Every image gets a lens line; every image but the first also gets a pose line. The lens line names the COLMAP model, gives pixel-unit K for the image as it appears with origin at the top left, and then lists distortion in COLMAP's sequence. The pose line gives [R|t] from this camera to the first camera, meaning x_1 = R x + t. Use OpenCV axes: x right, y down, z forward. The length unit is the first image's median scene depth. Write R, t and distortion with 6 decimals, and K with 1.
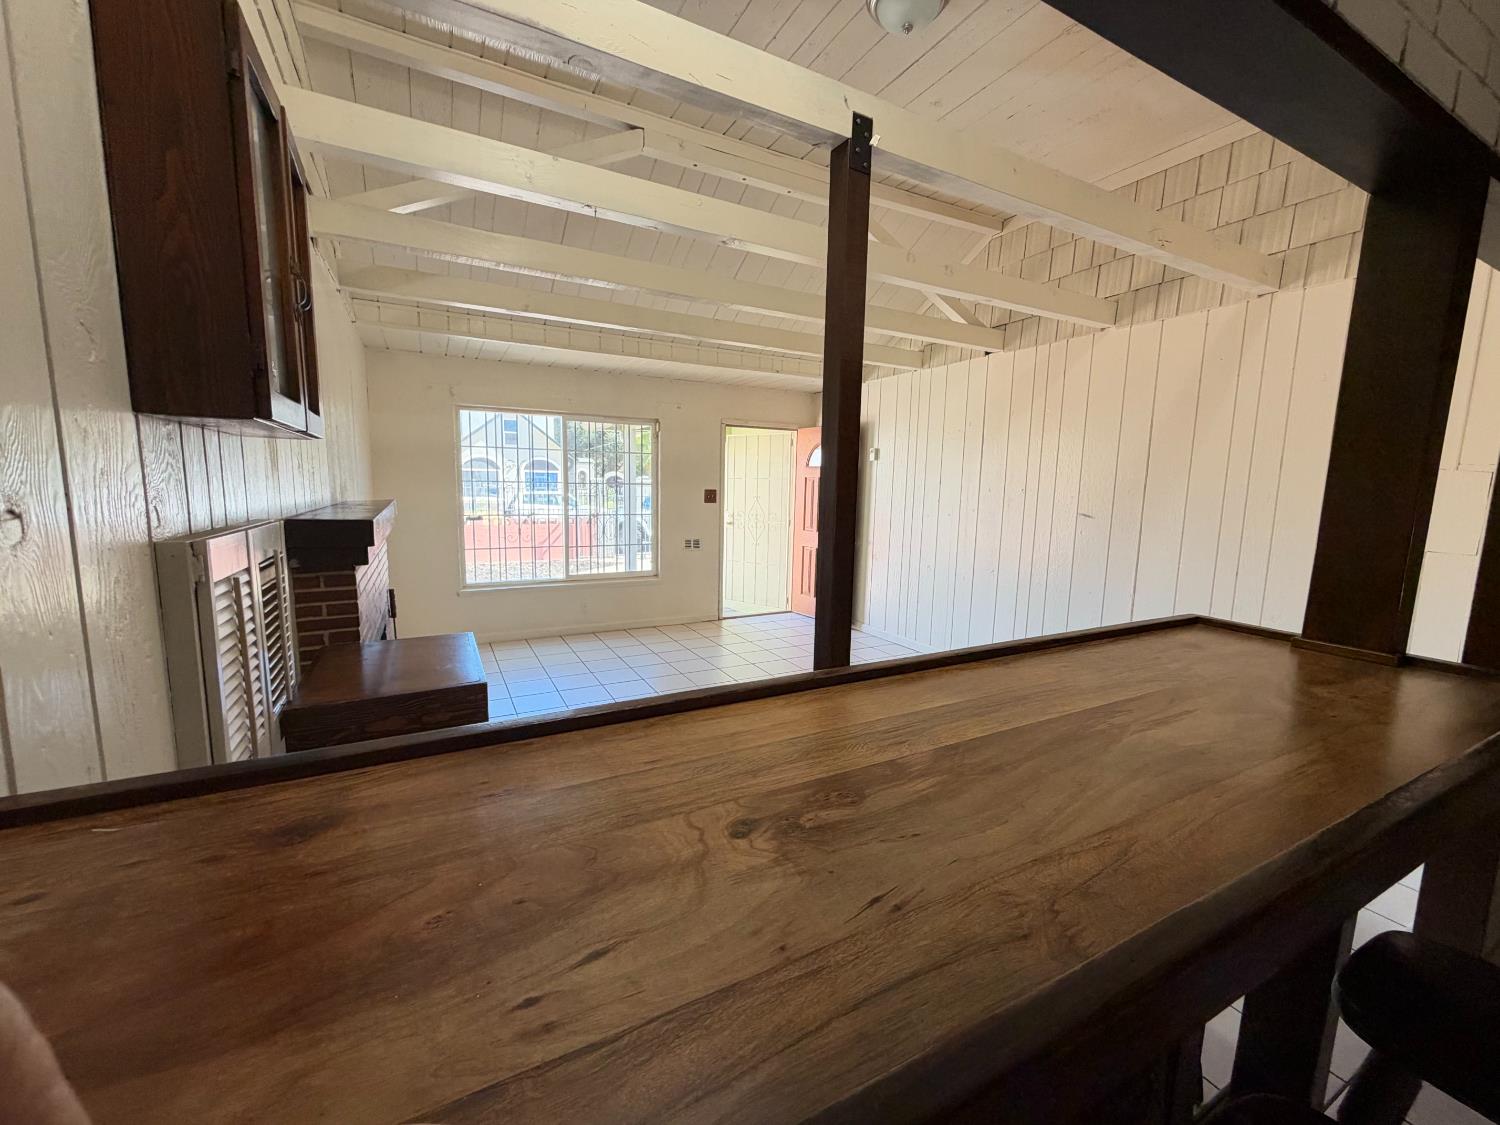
lens RADIAL K [[597.7, 0, 745.7], [0, 597.7, 565.3], [0, 0, 1]] dist [-0.000475, 0.000276]
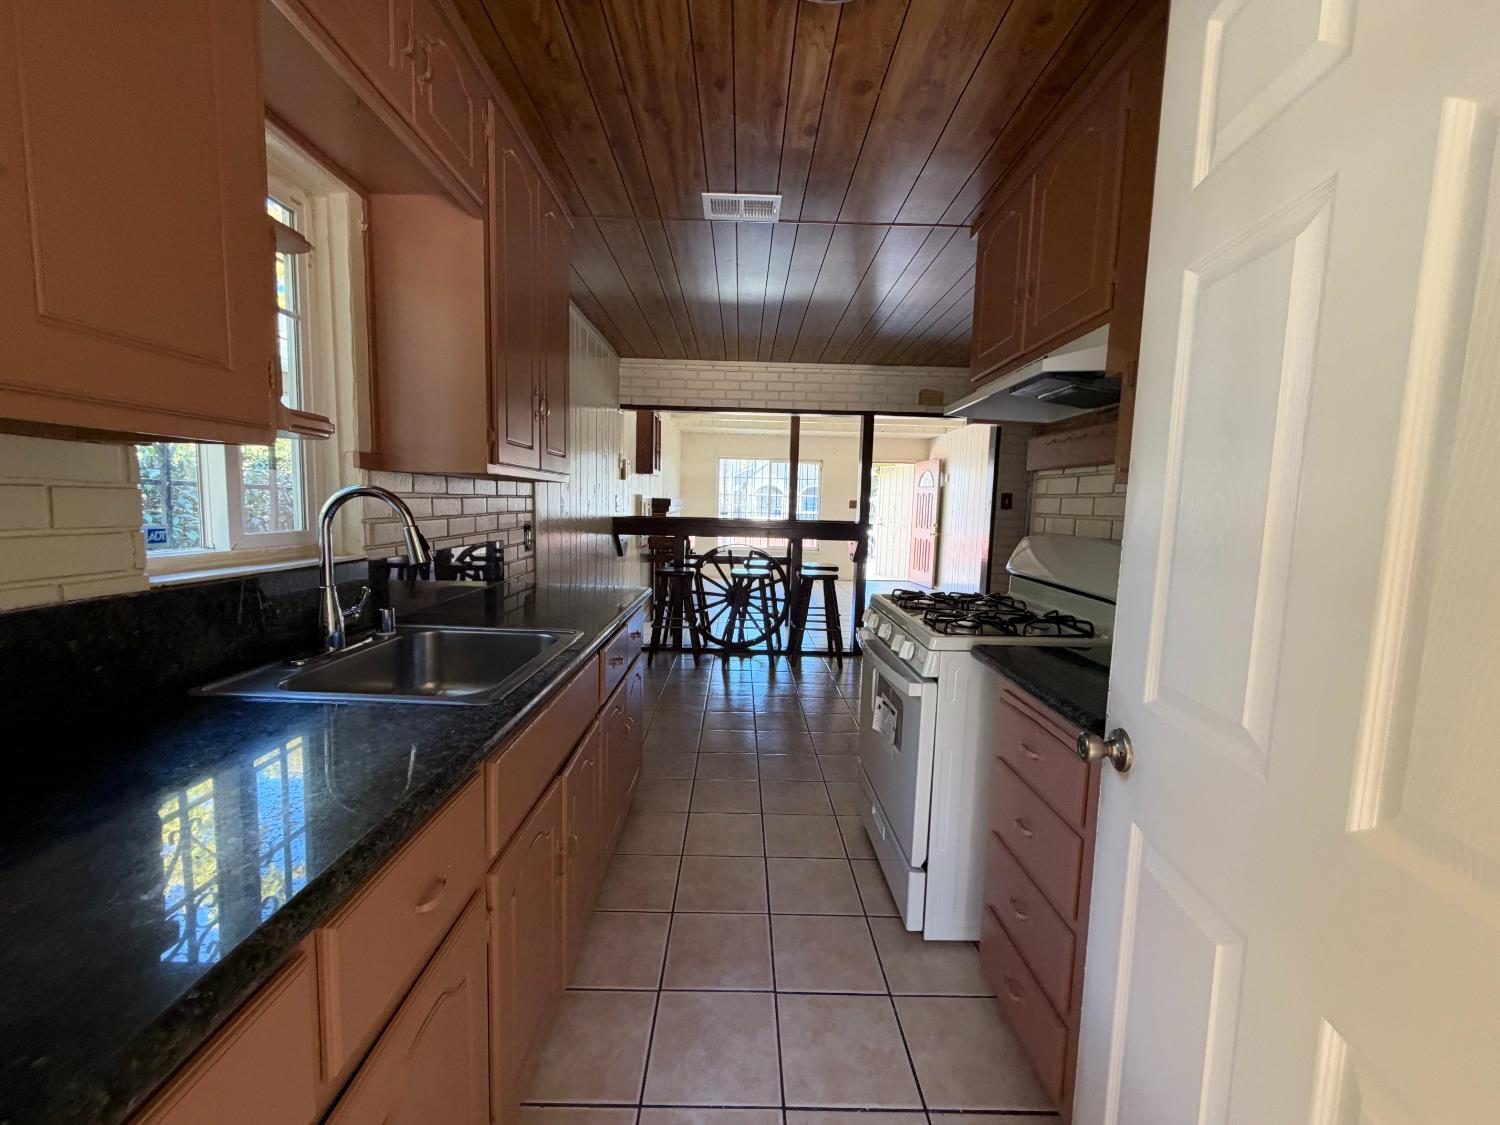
lens RADIAL K [[597.7, 0, 744.7], [0, 597.7, 563.3], [0, 0, 1]] dist [-0.000475, 0.000276]
pose [[0.887378, 0.049975, -0.458326, 0.483267], [-0.071087, 0.997051, -0.028916, 0.127426], [0.455529, 0.058240, 0.888314, -0.661388]]
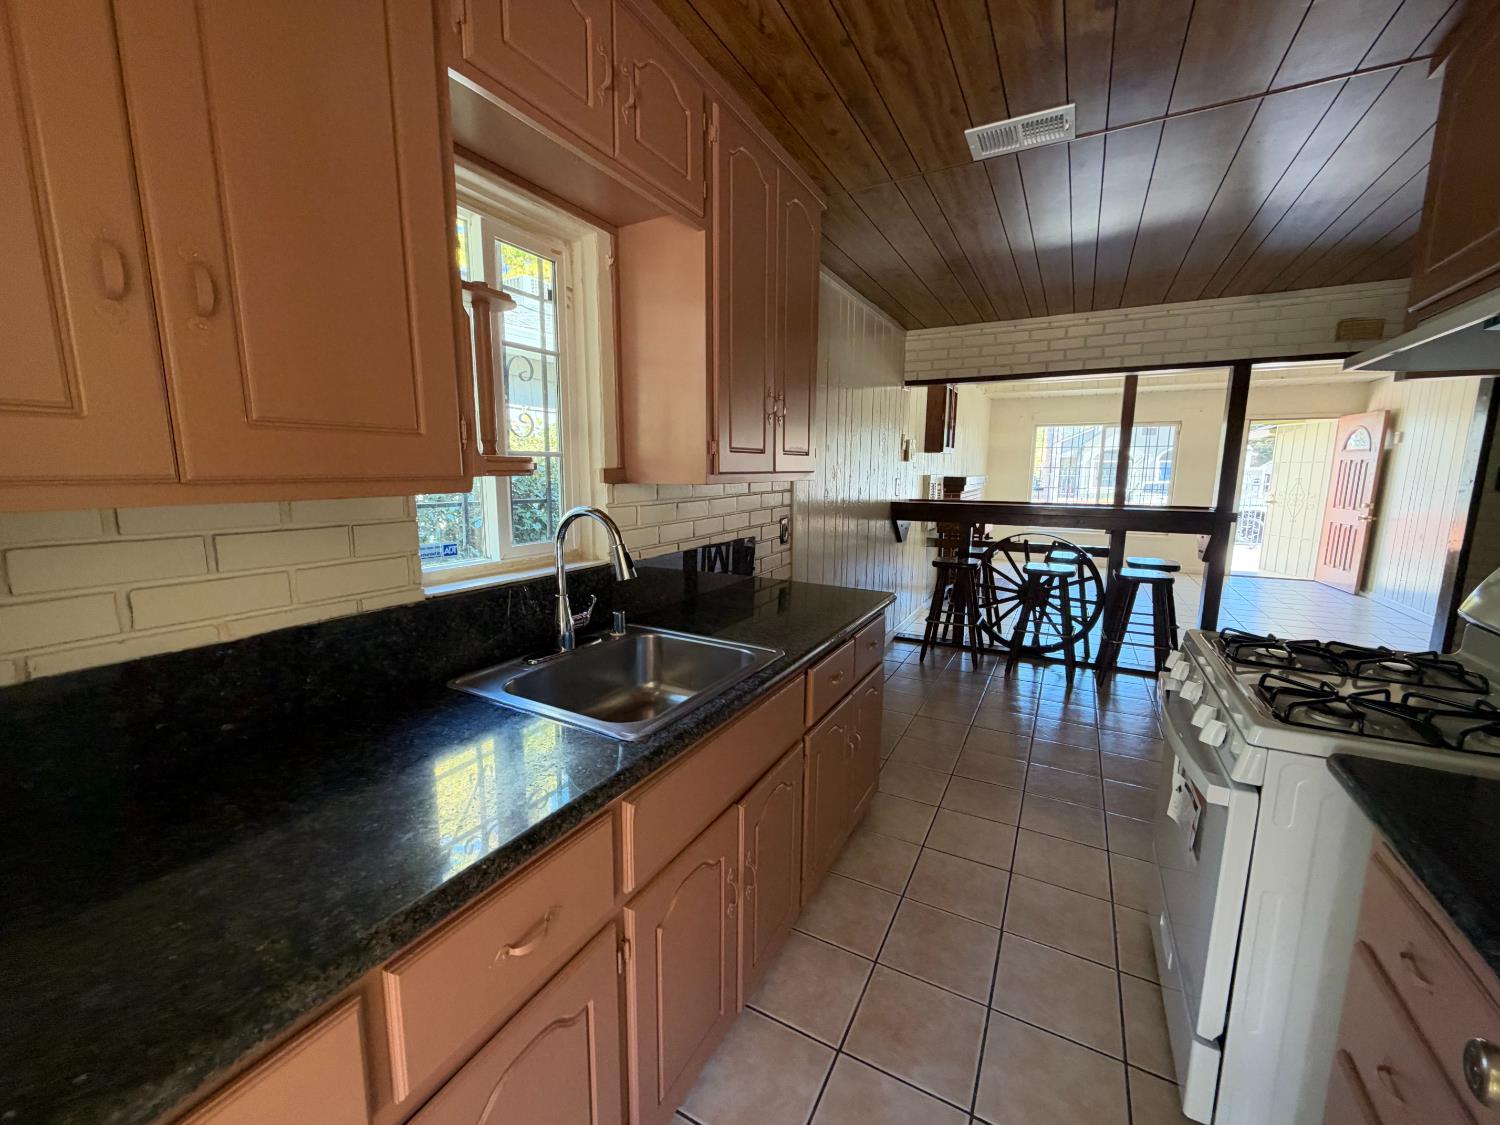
lens RADIAL K [[597.7, 0, 745.6], [0, 597.7, 563.1], [0, 0, 1]] dist [-0.000475, 0.000276]
pose [[0.549679, 0.114256, -0.827526, 0.496605], [-0.106538, 0.992102, 0.066212, 0.100582], [0.828555, 0.051768, 0.557510, -0.608722]]
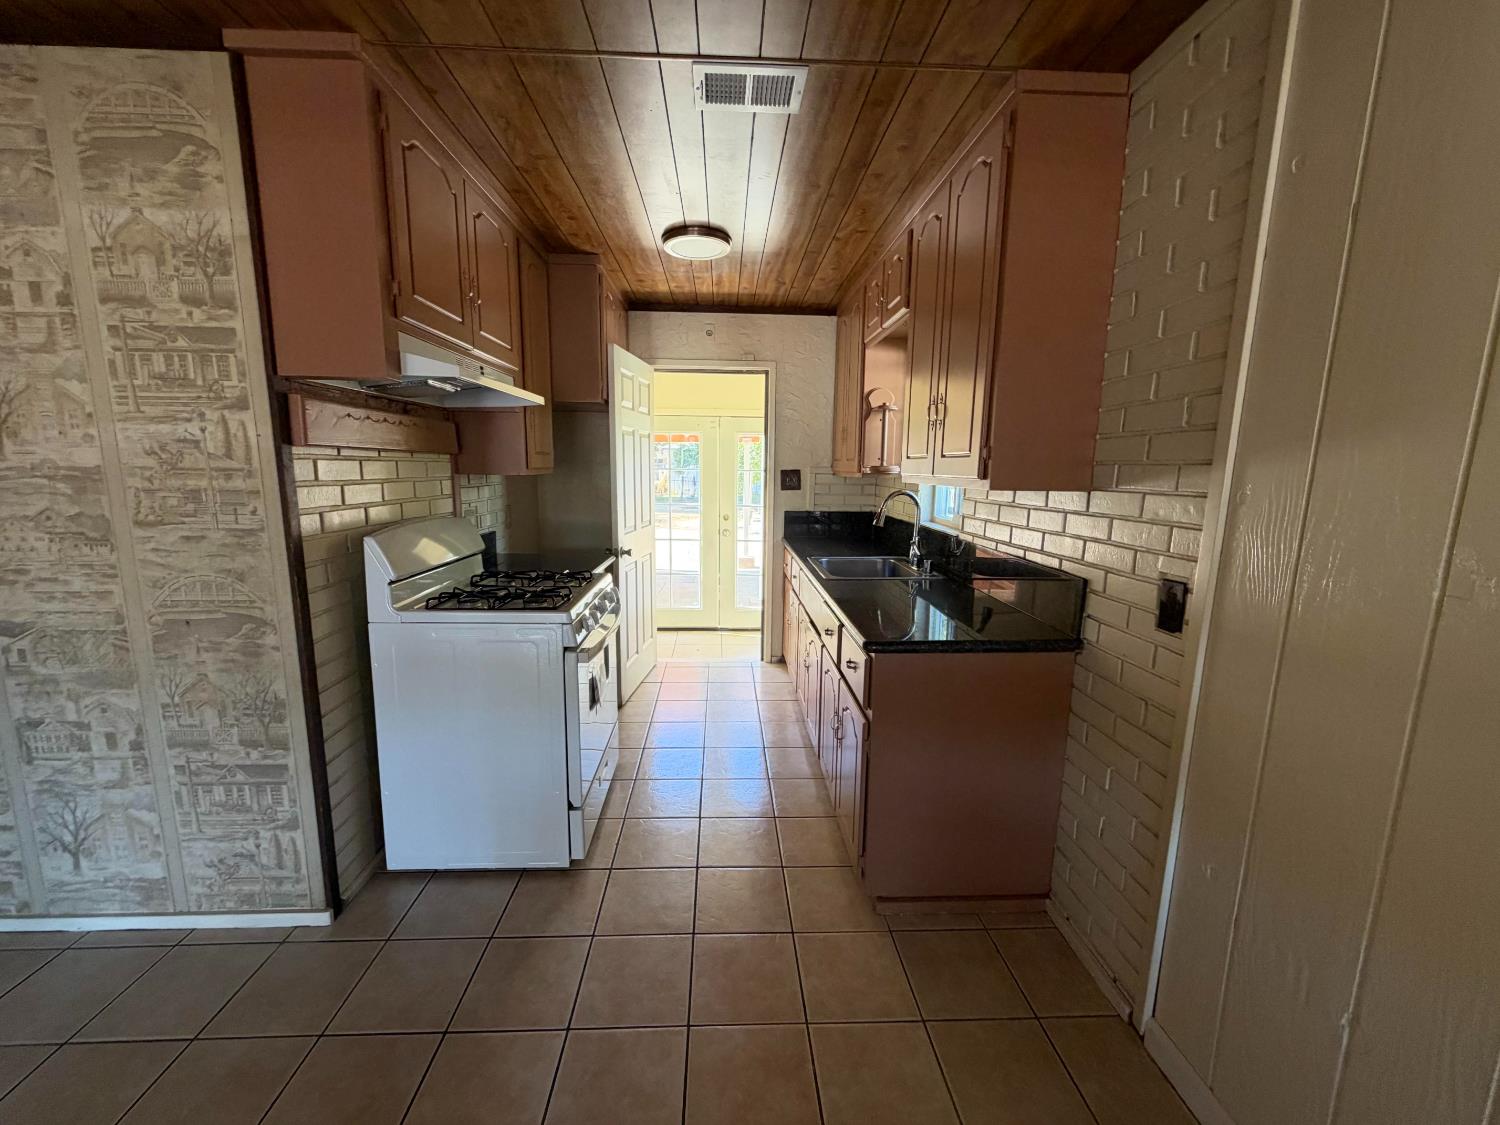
lens RADIAL K [[597.7, 0, 743.5], [0, 597.7, 562.1], [0, 0, 1]] dist [-0.000475, 0.000276]
pose [[-0.900263, -0.099515, 0.423820, 0.142691], [0.029477, 0.957356, 0.287405, 0.008737], [-0.434347, 0.271233, -0.858939, -0.008367]]
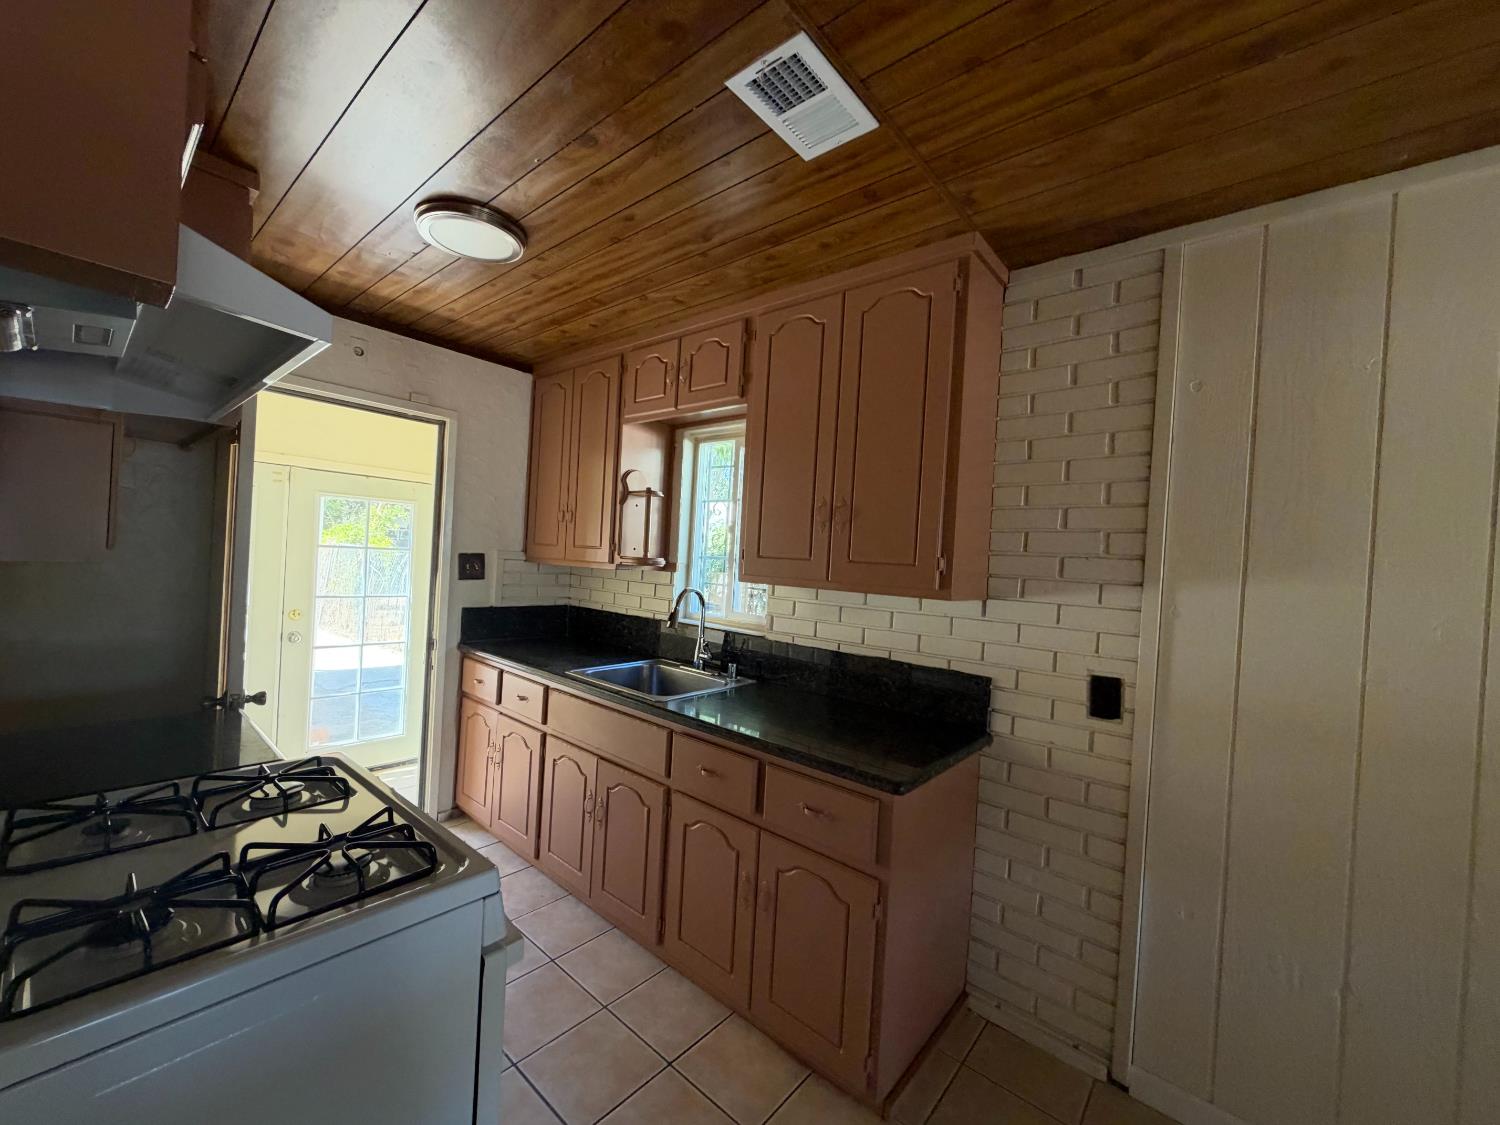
lens RADIAL K [[597.7, 0, 743.9], [0, 597.7, 562.7], [0, 0, 1]] dist [-0.000475, 0.000276]
pose [[-0.928704, -0.070876, -0.363987, 0.374460], [-0.124557, 0.984158, 0.126169, 0.019436], [0.349278, 0.162511, -0.922819, -0.087598]]
